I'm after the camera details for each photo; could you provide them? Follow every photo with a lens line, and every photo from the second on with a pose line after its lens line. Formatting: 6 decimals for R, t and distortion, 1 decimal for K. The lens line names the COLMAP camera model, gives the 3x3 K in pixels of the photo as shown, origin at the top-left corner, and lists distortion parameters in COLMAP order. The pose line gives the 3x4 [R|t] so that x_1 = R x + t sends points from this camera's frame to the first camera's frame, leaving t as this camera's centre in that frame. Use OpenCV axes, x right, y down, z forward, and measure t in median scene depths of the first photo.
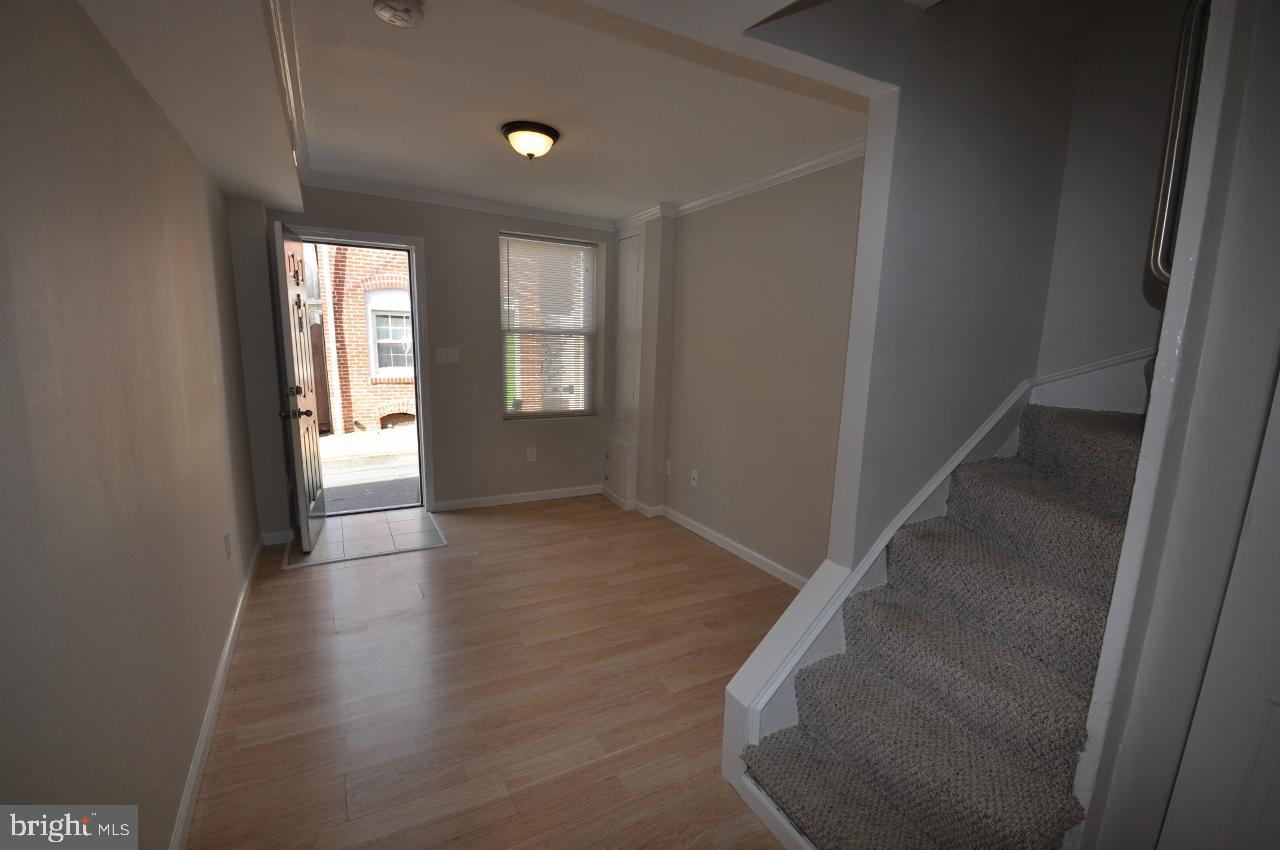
lens RADIAL K [[555.4, 0, 641.0], [0, 555.4, 425.5], [0, 0, 1]] dist [-0.001054, -0.002038]
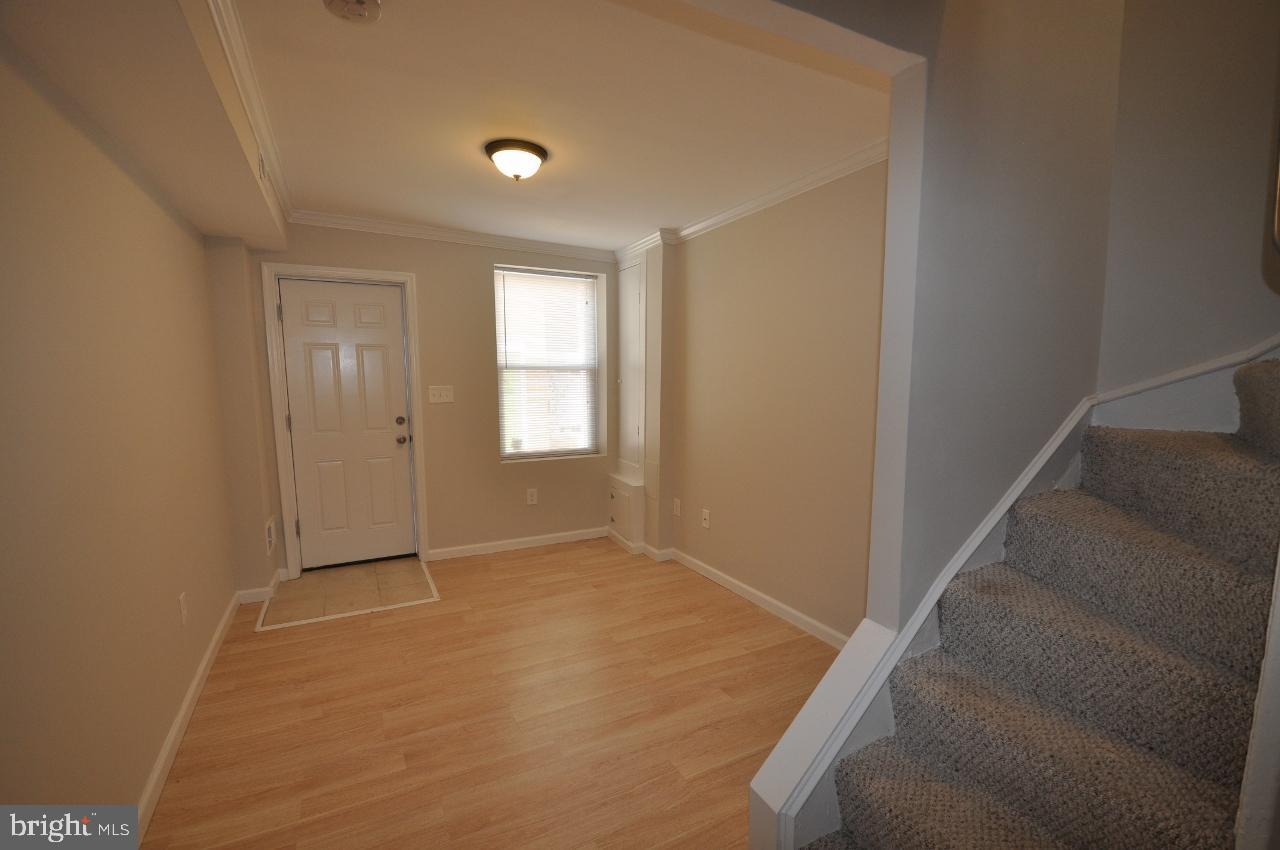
lens RADIAL K [[555.4, 0, 636.9], [0, 555.4, 425.1], [0, 0, 1]] dist [-0.001054, -0.002038]
pose [[0.999240, -0.028102, -0.027030, 0.020774], [0.026190, 0.997295, -0.068680, 0.000749], [0.028887, 0.067920, 0.997272, 0.126107]]
